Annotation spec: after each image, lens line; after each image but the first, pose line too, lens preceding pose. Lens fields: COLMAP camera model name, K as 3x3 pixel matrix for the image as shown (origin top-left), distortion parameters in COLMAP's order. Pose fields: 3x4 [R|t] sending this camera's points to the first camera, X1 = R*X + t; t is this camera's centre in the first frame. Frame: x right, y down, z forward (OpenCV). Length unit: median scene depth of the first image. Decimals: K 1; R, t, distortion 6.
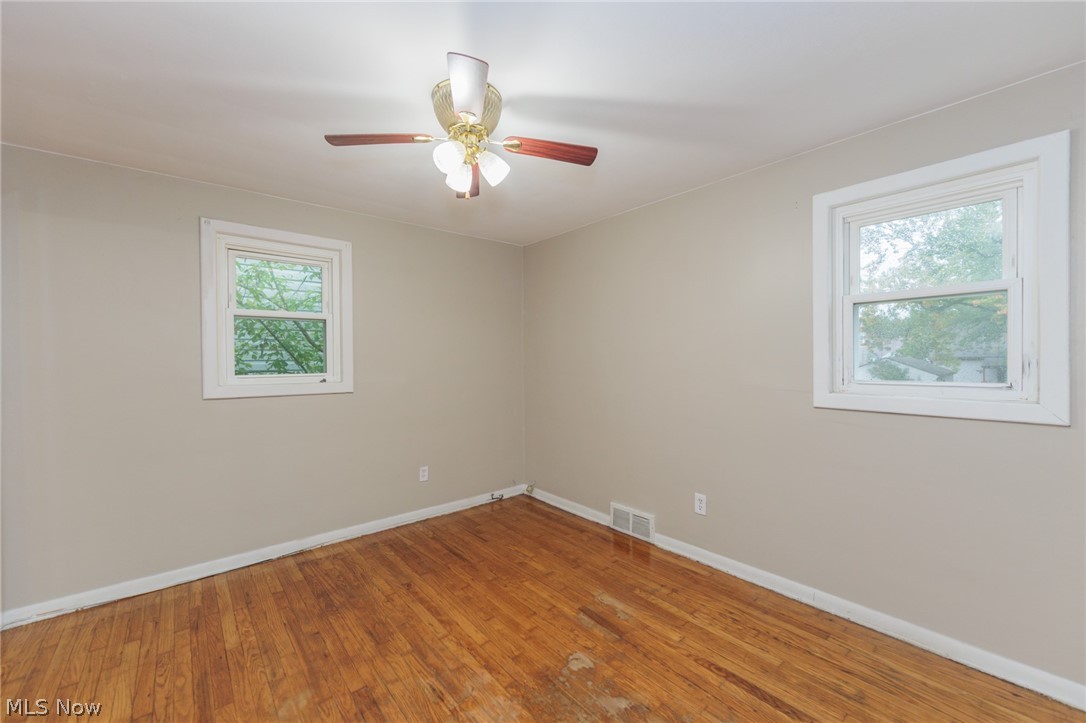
lens RADIAL K [[432.7, 0, 549.4], [0, 432.7, 359.5], [0, 0, 1]] dist [-0.002085, -0.000229]
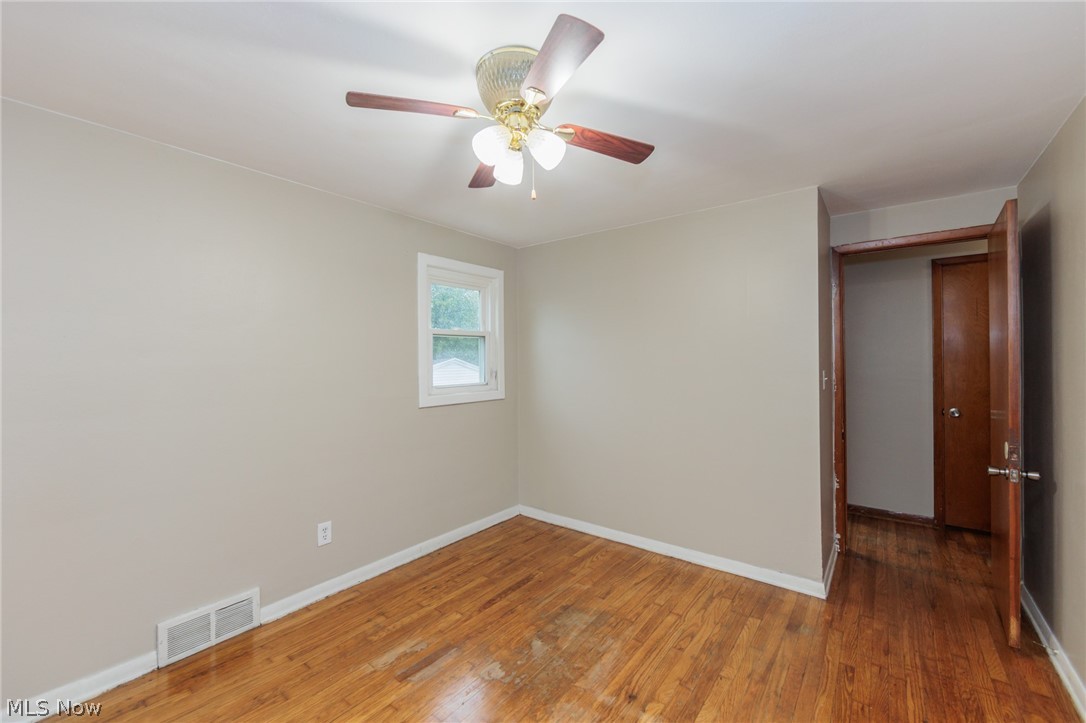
lens RADIAL K [[432.7, 0, 549.4], [0, 432.7, 359.5], [0, 0, 1]] dist [-0.002085, -0.000229]
pose [[-0.200538, 0.011369, 0.979620, -0.793454], [0.014900, 0.999852, -0.008554, -0.024560], [-0.979573, 0.012881, -0.200678, 0.870403]]
